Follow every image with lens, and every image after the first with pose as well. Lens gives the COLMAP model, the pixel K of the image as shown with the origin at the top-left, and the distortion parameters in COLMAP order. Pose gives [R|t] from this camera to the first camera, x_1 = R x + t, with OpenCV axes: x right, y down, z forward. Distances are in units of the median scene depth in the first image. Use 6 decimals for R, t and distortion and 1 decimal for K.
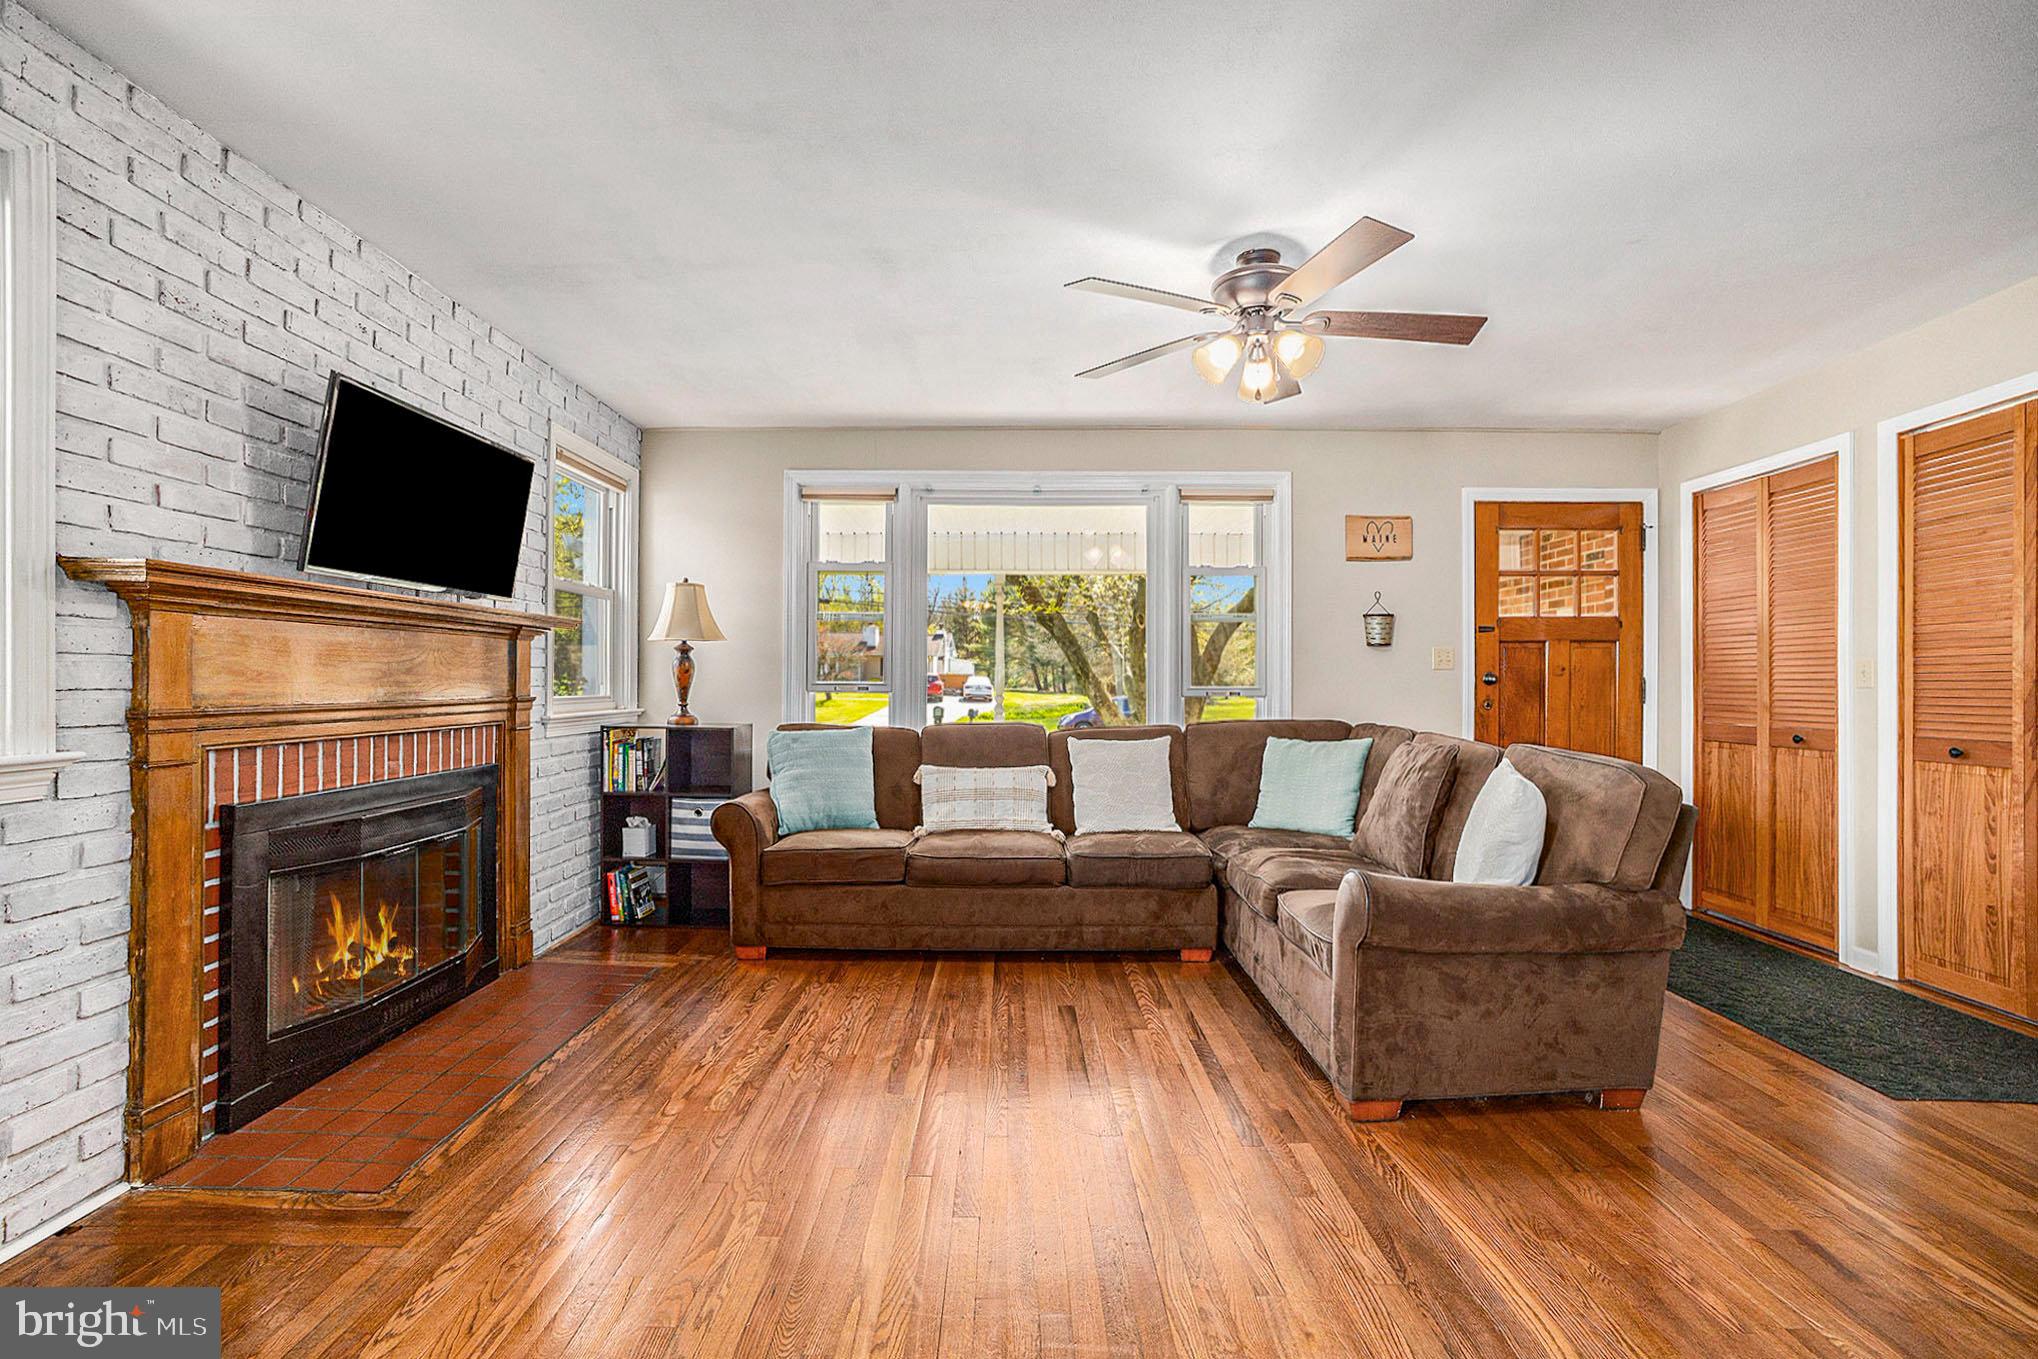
lens RADIAL K [[893.0, 0, 1019.0], [0, 893.0, 679.5], [0, 0, 1]] dist [-0.000563, 0.000145]
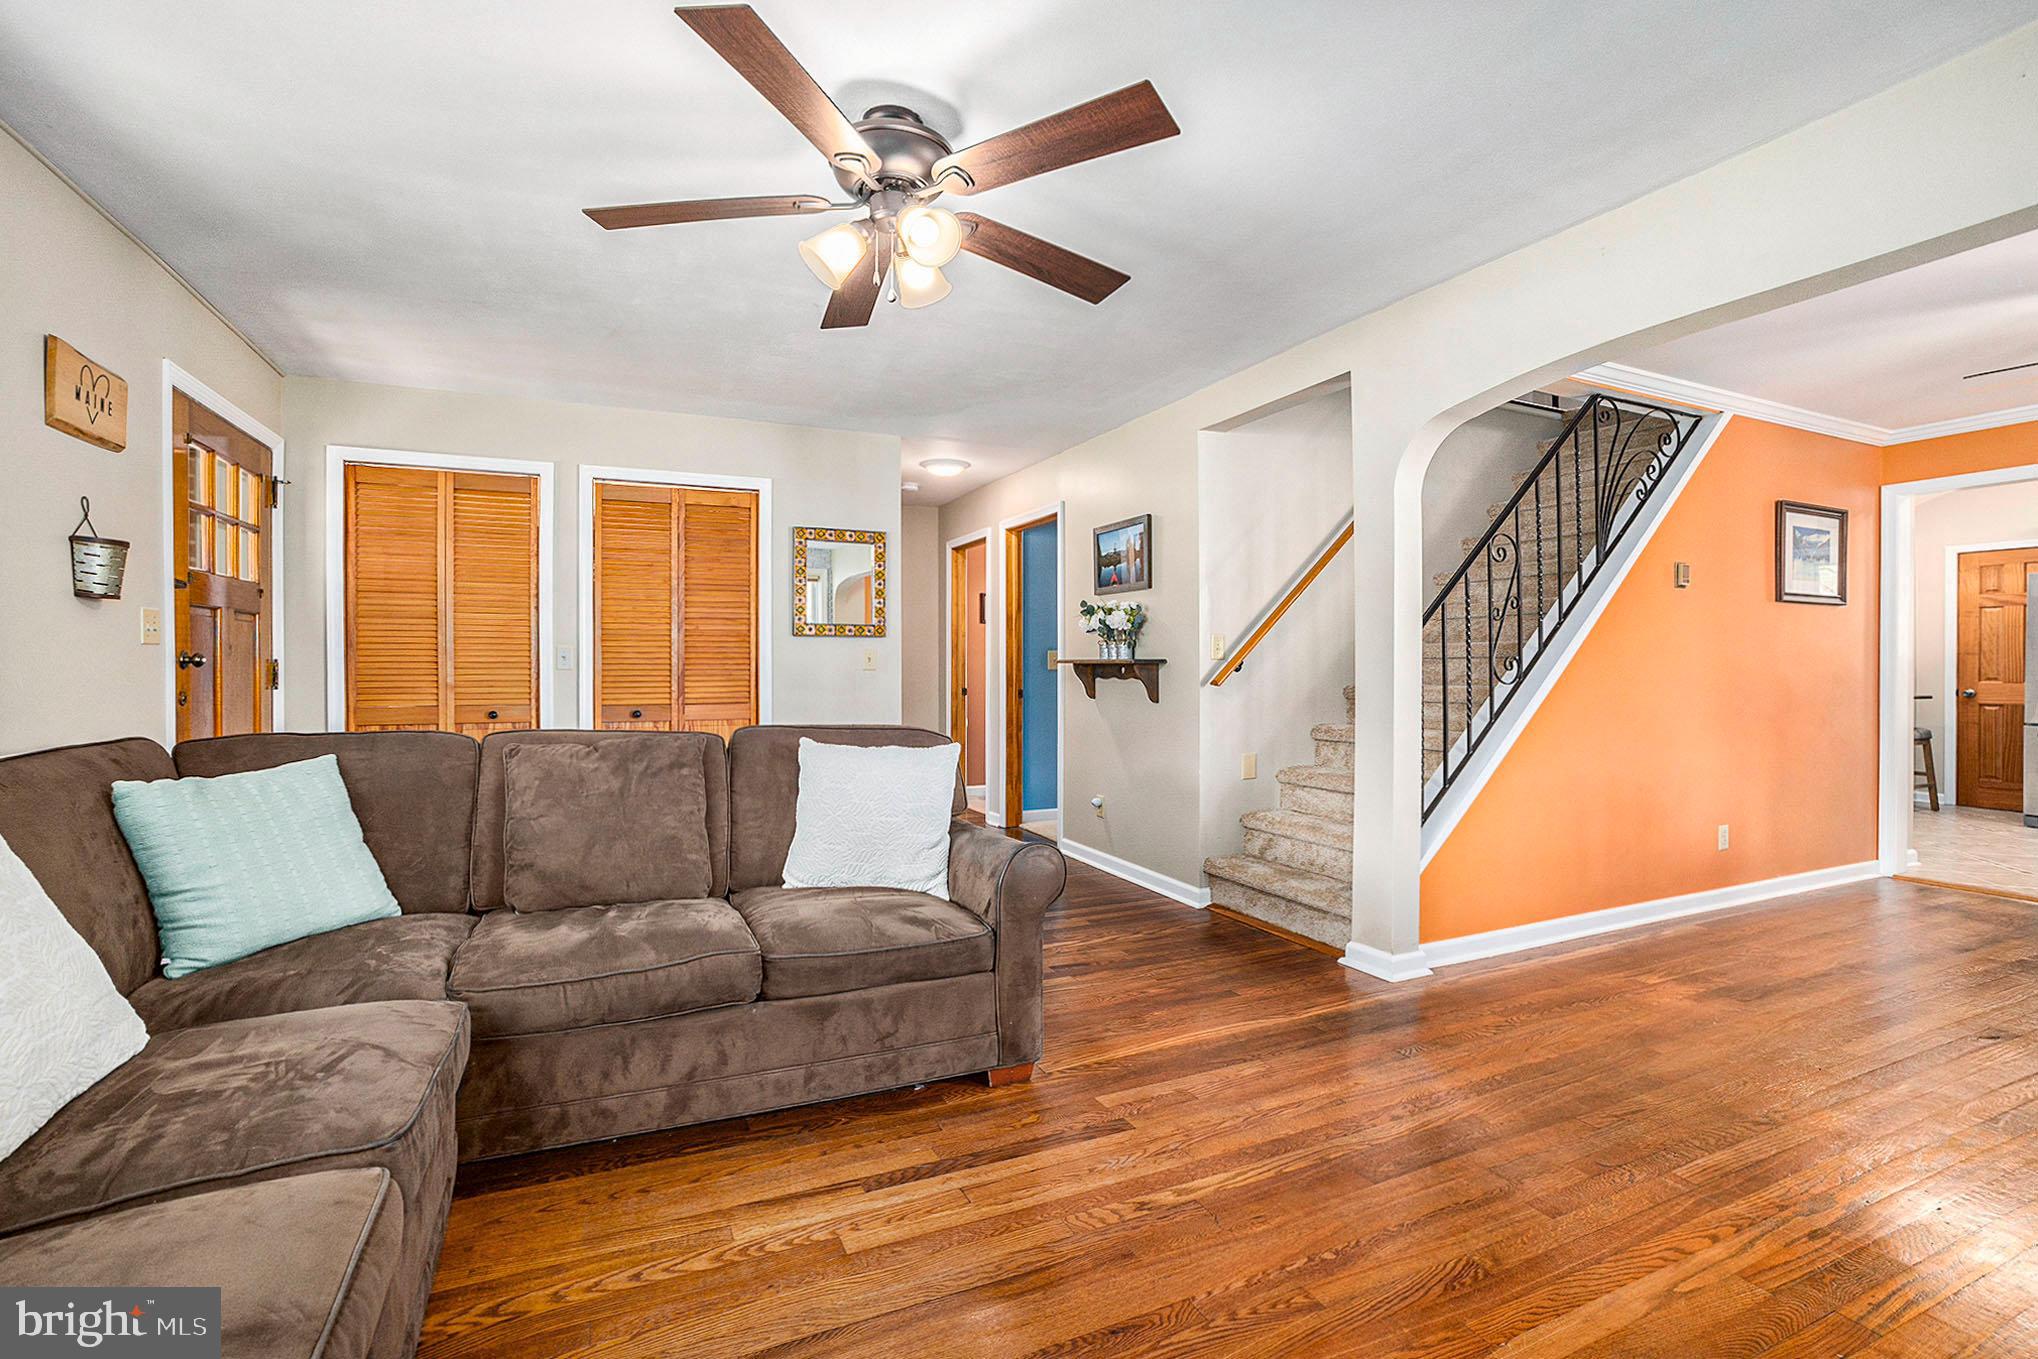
lens RADIAL K [[831.8, 0, 934.1], [0, 831.8, 677.7], [0, 0, 1]] dist [-0.015645, -0.000025]
pose [[-0.339572, -0.011262, 0.940513, -0.351499], [-0.007755, 0.999928, 0.009174, 0.004312], [-0.940548, -0.004178, -0.339635, 0.985464]]
